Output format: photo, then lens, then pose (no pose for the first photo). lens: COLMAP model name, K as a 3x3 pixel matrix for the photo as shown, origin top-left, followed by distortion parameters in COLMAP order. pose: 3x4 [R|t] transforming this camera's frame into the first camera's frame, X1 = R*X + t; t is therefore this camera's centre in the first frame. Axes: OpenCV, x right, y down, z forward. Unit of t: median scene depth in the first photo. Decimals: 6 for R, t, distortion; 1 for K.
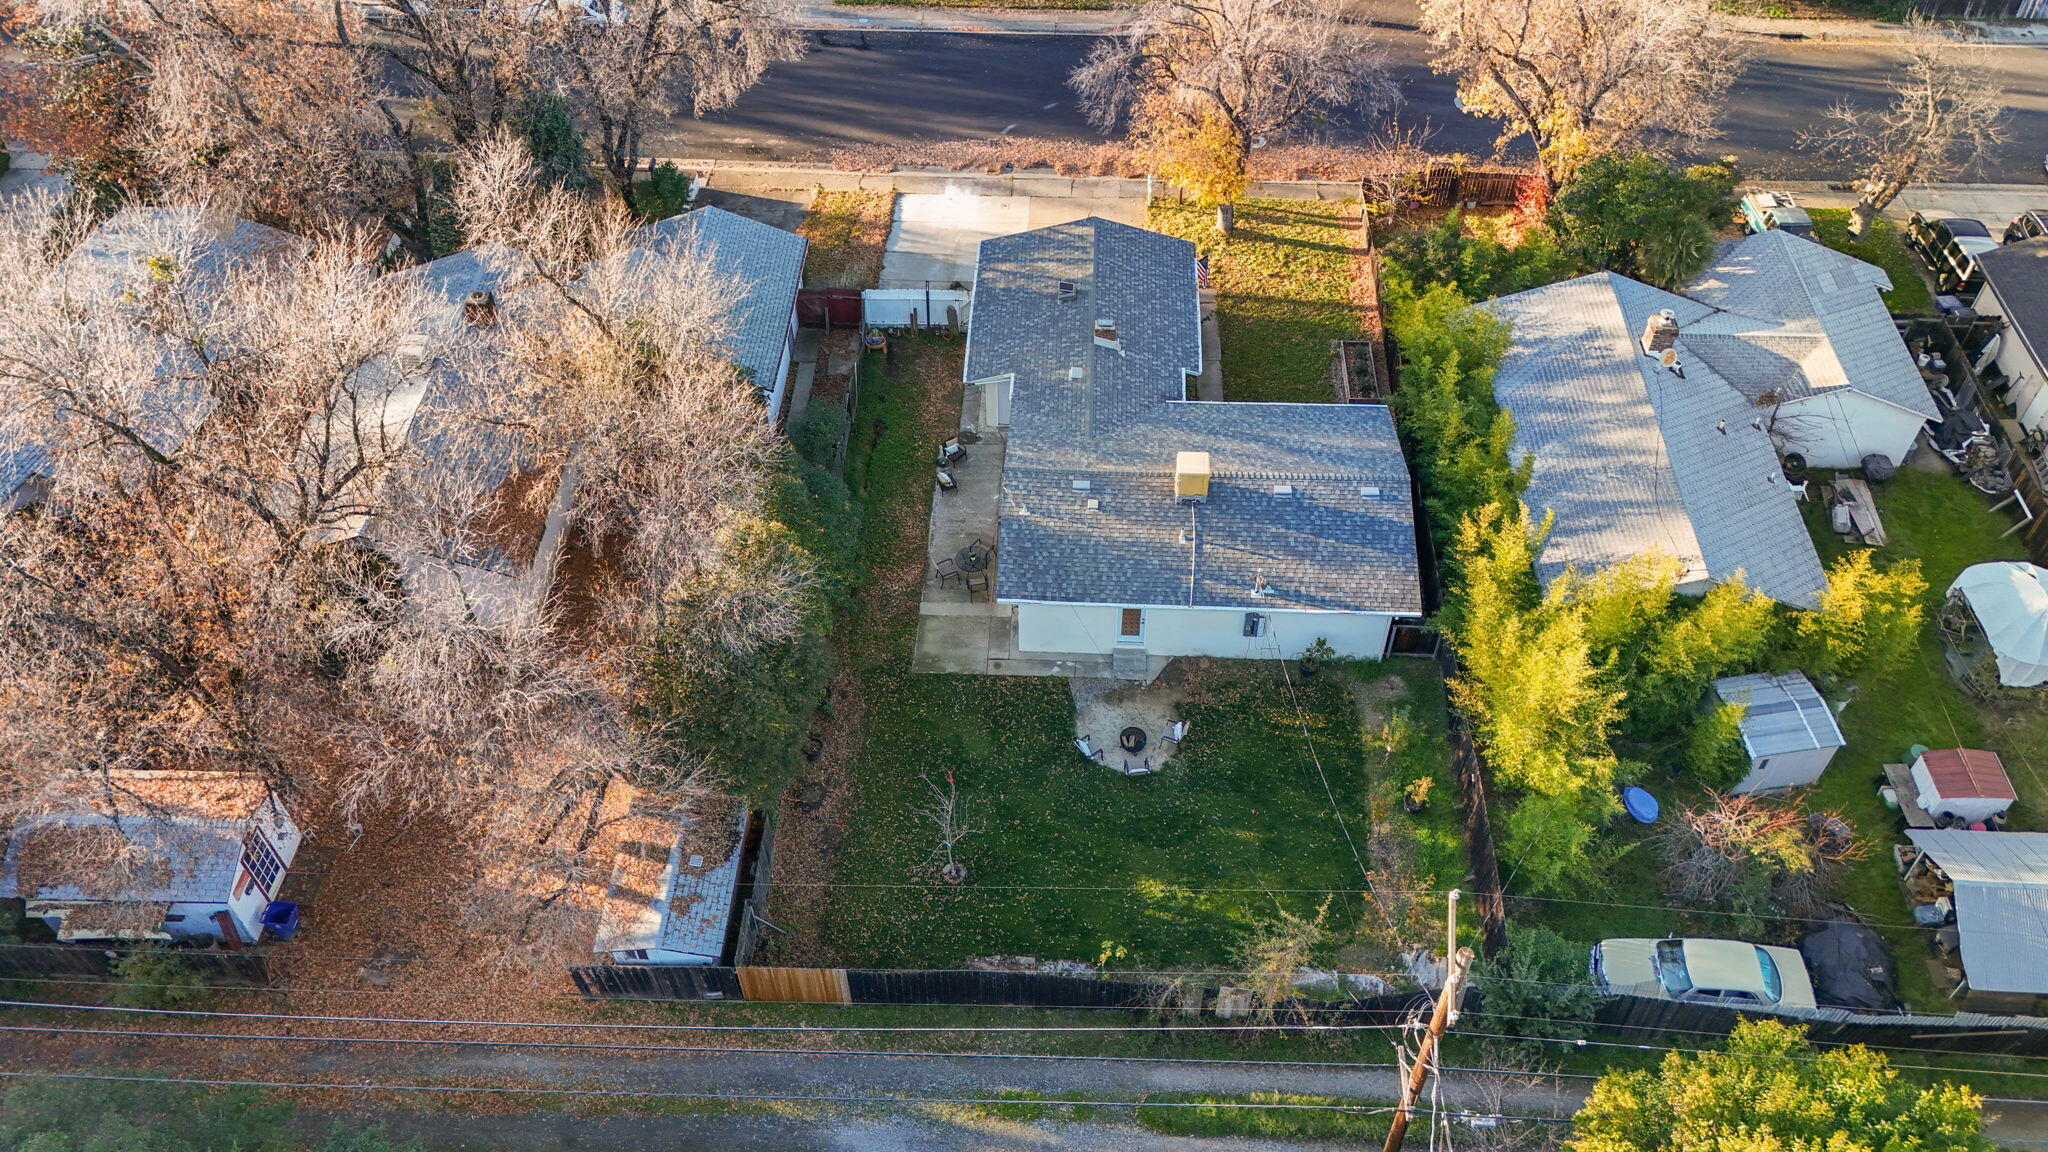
lens RADIAL K [[1509.1, 0, 1029.9], [0, 1509.1, 569.2], [0, 0, 1]] dist [0.059457, -0.045291]
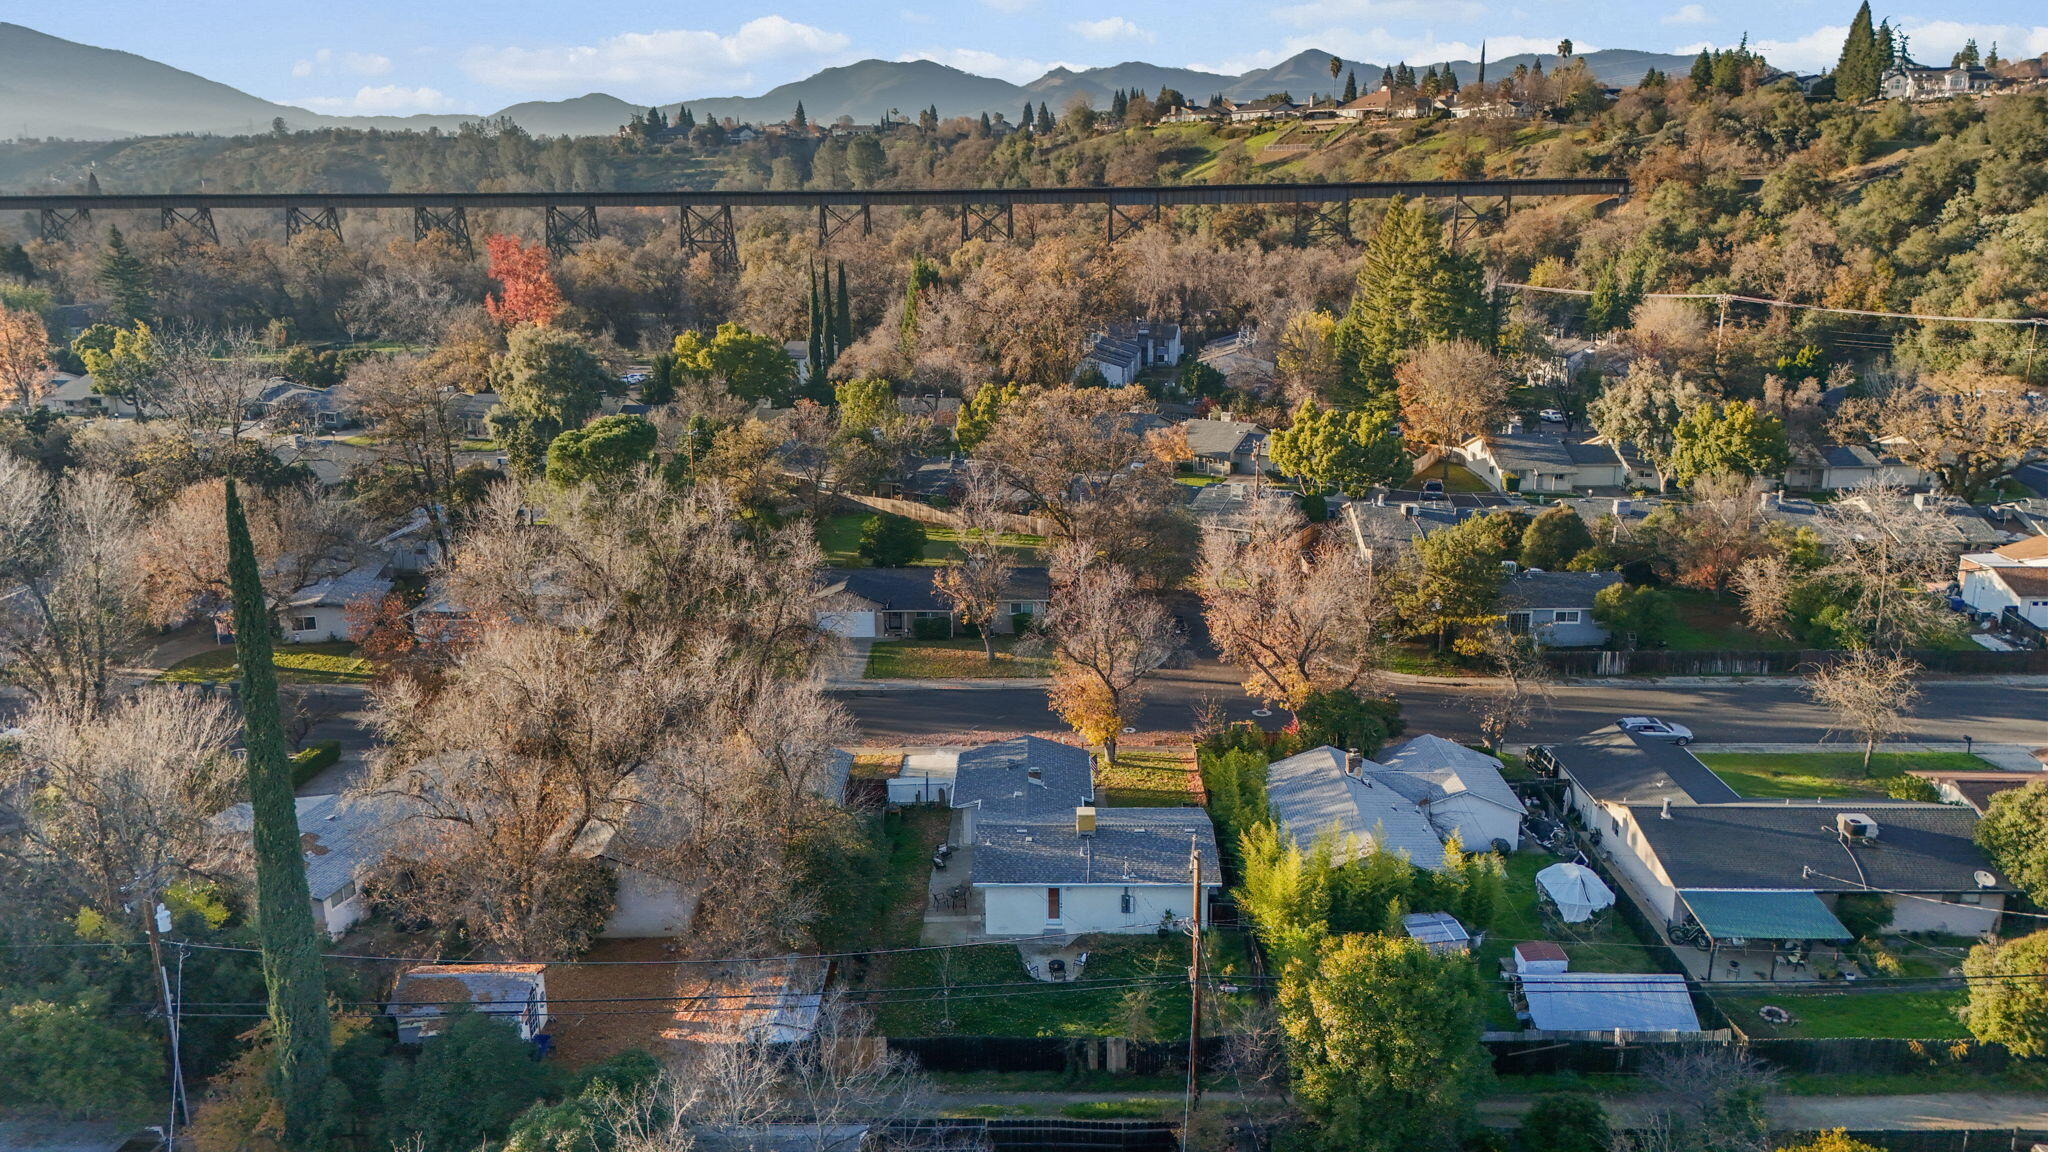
lens RADIAL K [[1478.8, 0, 1024.0], [0, 1478.8, 576.0], [0, 0, 1]] dist [0.044985, -0.054929]
pose [[0.999530, -0.010053, 0.028966, -0.008808], [0.024213, 0.838368, -0.544567, 0.603262], [-0.018810, 0.545012, 0.838217, -0.548422]]
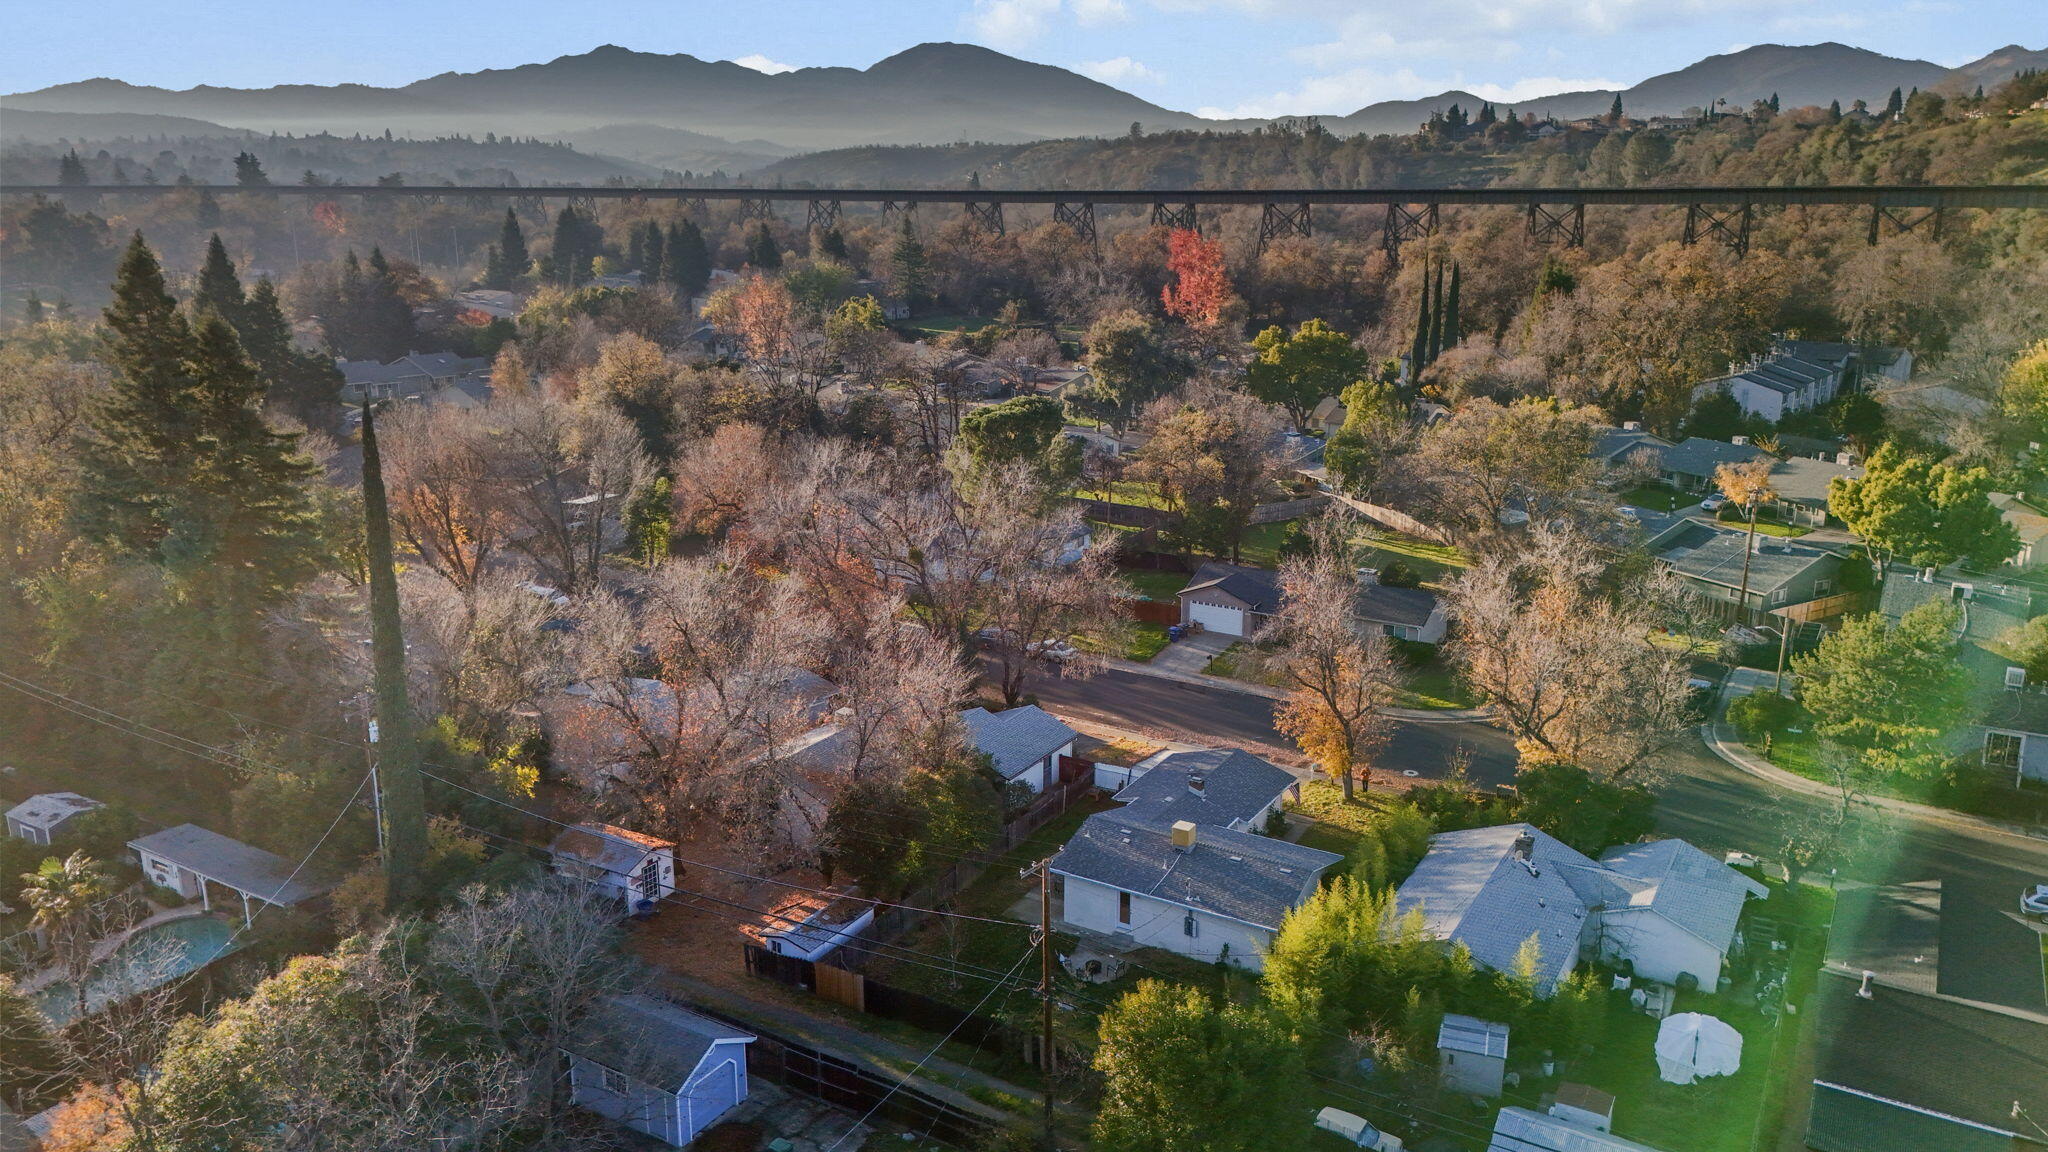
lens RADIAL K [[1478.8, 0, 1024.0], [0, 1478.8, 576.0], [0, 0, 1]] dist [0.044985, -0.054929]
pose [[0.876201, 0.126744, -0.464982, 0.661709], [-0.359379, 0.814674, -0.455141, 0.501683], [0.321122, 0.565899, 0.759367, -0.458316]]
